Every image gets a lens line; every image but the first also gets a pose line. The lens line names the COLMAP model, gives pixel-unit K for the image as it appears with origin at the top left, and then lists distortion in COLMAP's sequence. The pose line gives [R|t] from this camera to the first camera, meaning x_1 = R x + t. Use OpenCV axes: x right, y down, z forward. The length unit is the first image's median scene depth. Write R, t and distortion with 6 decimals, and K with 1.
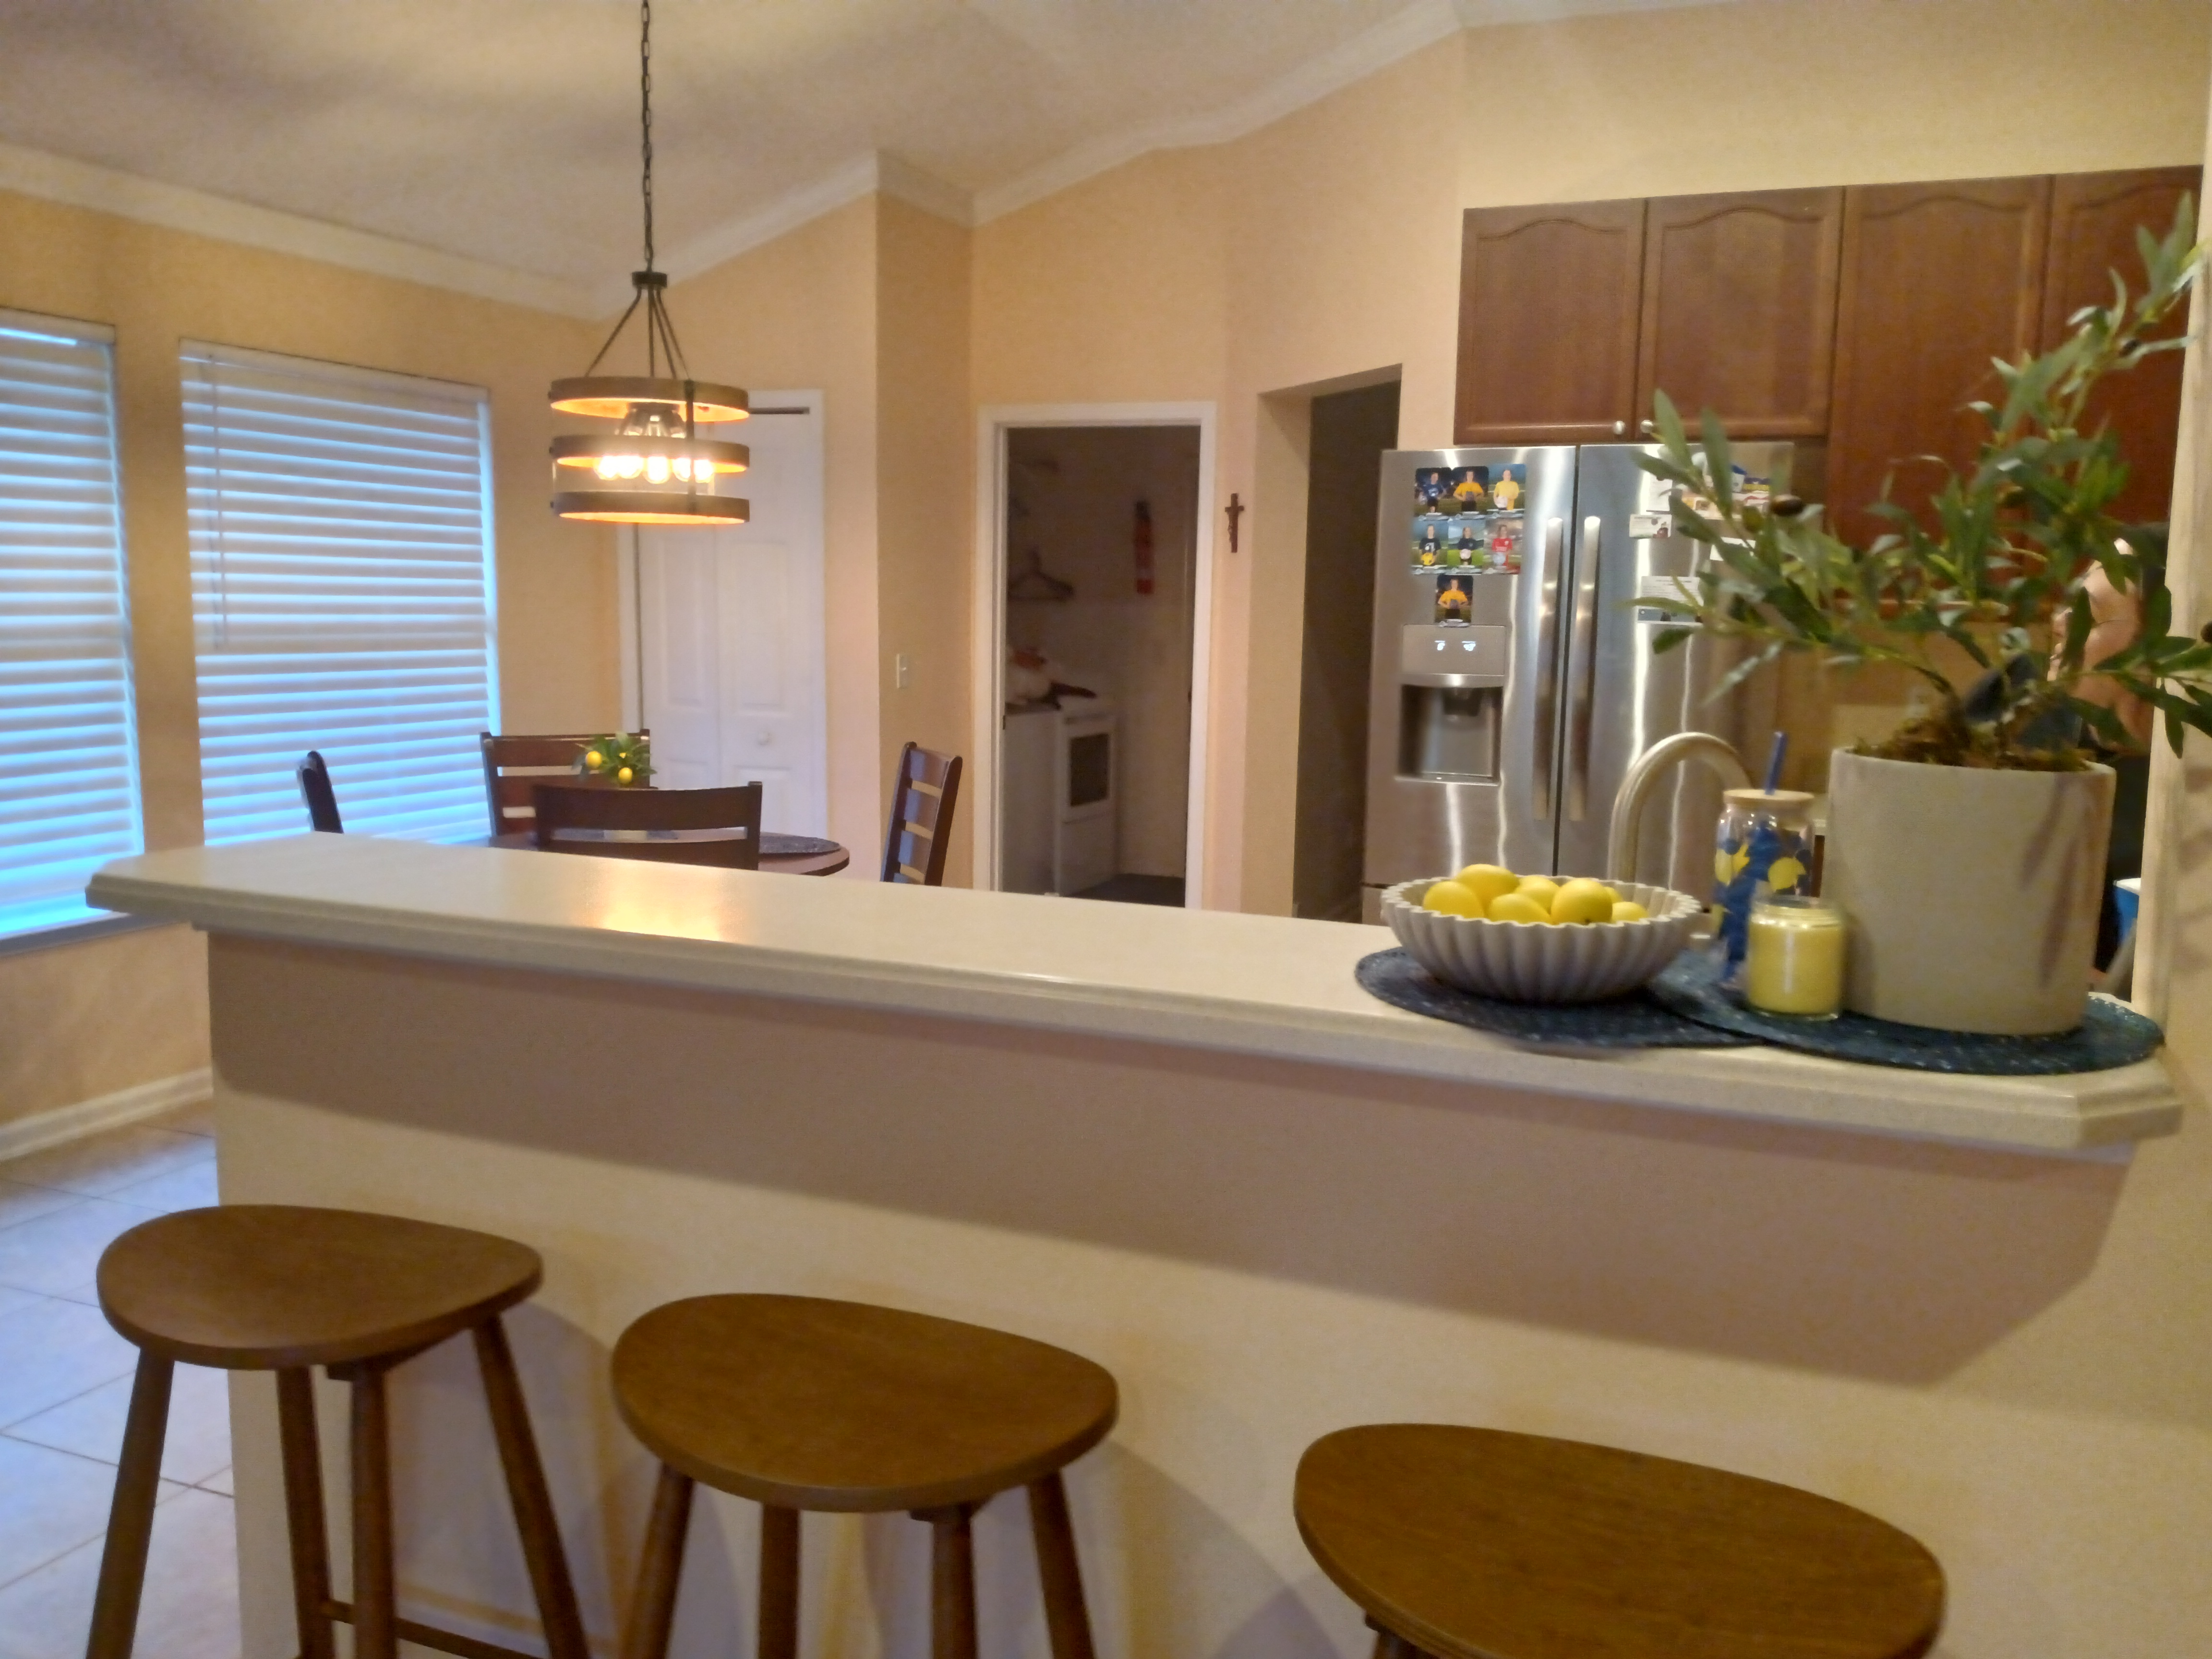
lens RADIAL K [[1797.8, 0, 1120.7], [0, 1797.8, 839.7], [0, 0, 1]] dist [-0.004796, -0.004339]
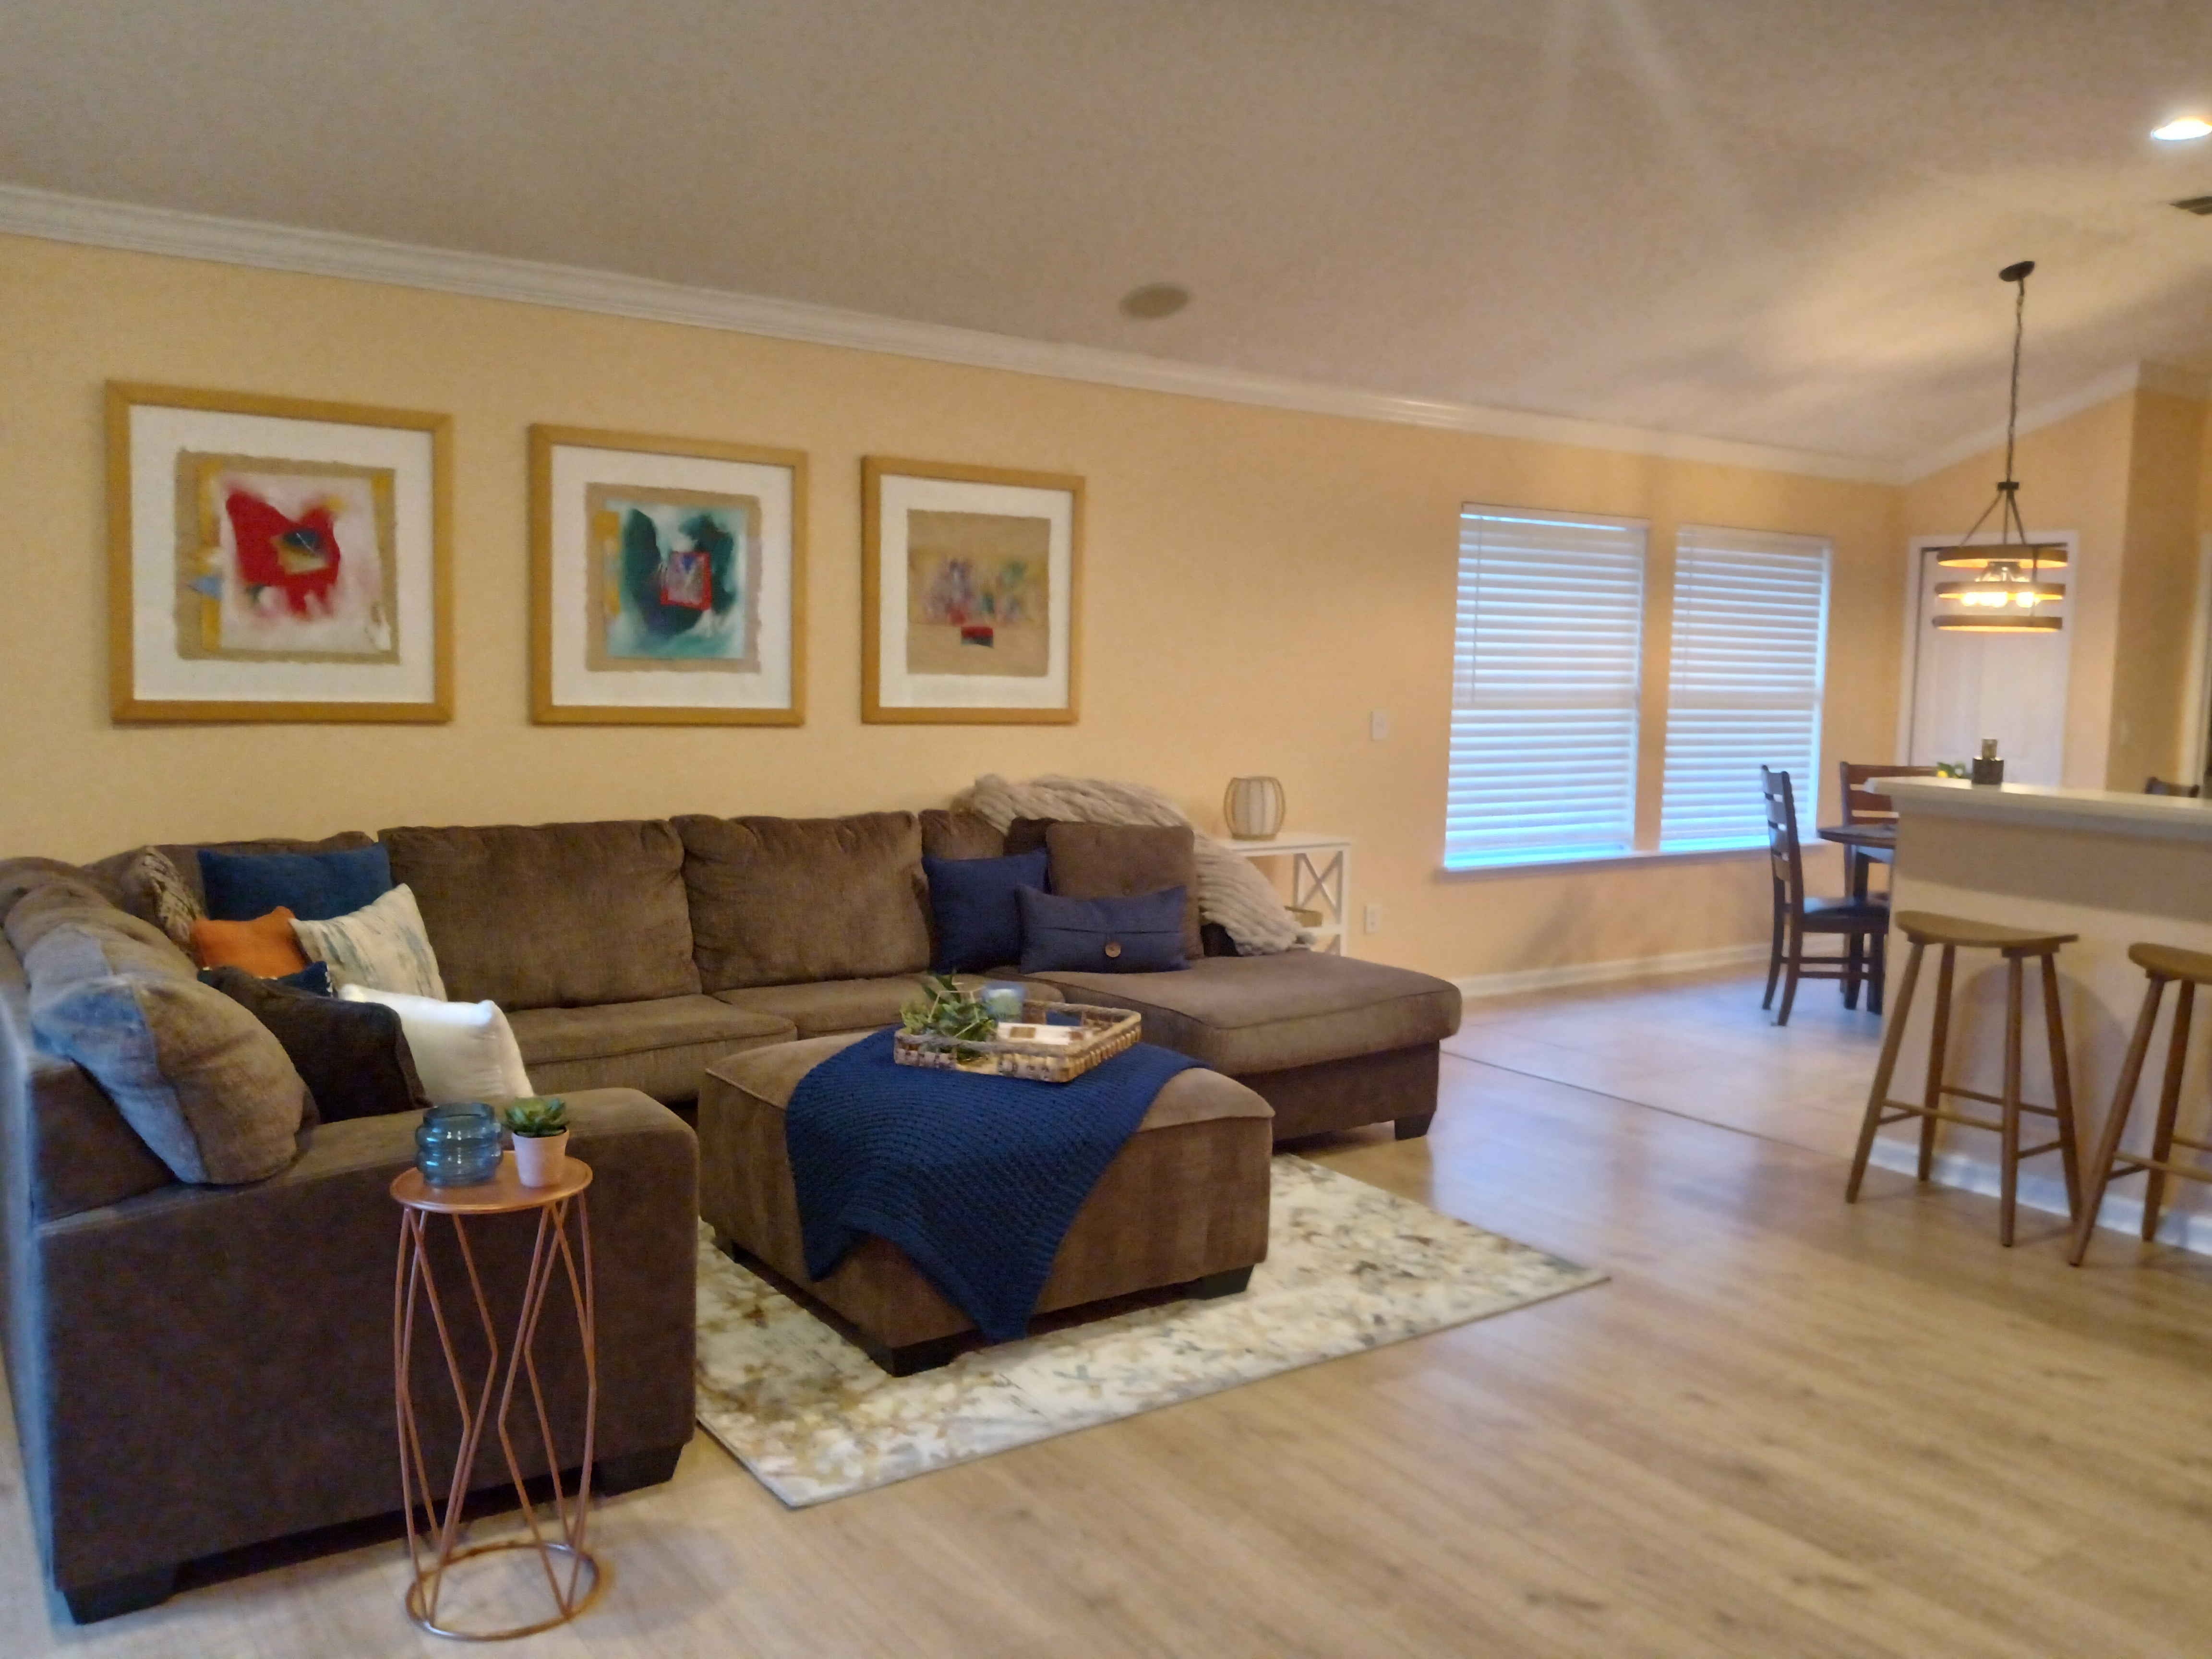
lens RADIAL K [[1797.8, 0, 1096.2], [0, 1797.8, 820.9], [0, 0, 1]] dist [-0.004796, -0.004339]
pose [[0.836820, 0.054795, -0.544729, -0.041857], [-0.083422, 0.996122, -0.027954, 0.092517], [0.541085, 0.068835, 0.838146, -0.684223]]
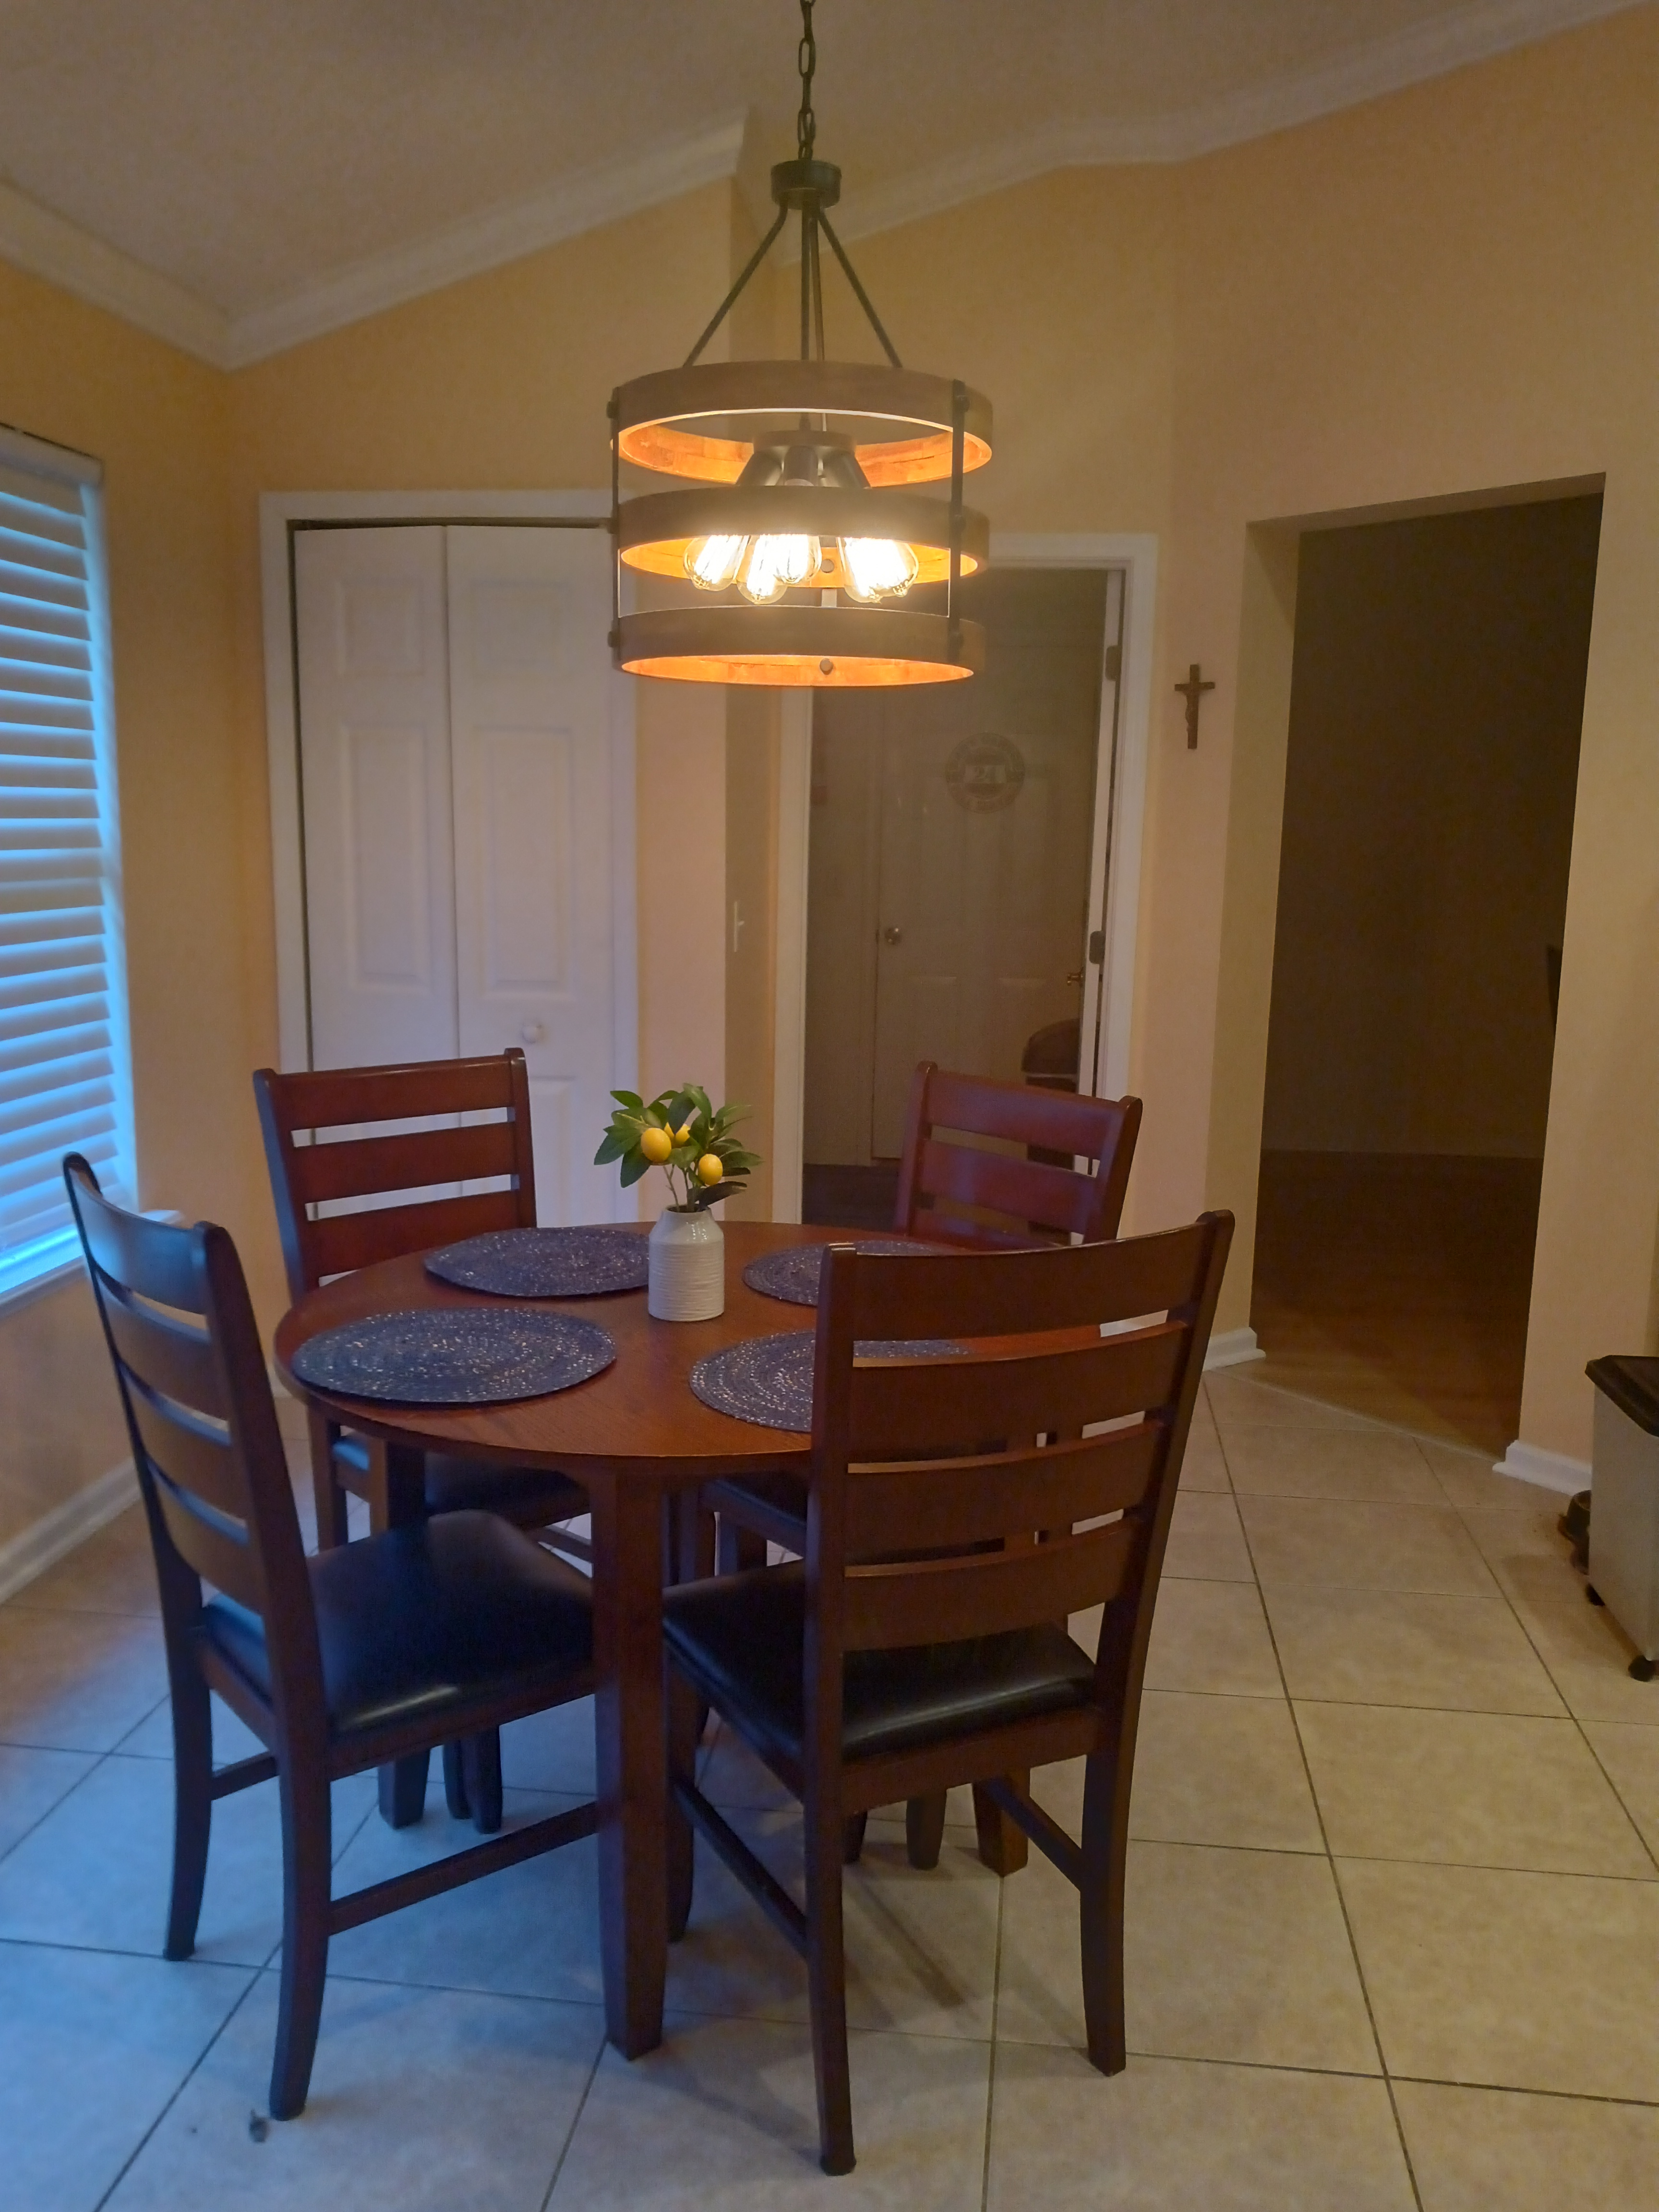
lens RADIAL K [[1797.8, 0, 816.6], [0, 1797.8, 1111.2], [0, 0, 1]] dist [-0.004796, -0.004339]
pose [[0.966361, -0.047454, 0.252776, -0.336943], [0.038709, 0.998471, 0.039458, -0.062976], [-0.254262, -0.028346, 0.966720, 0.434572]]
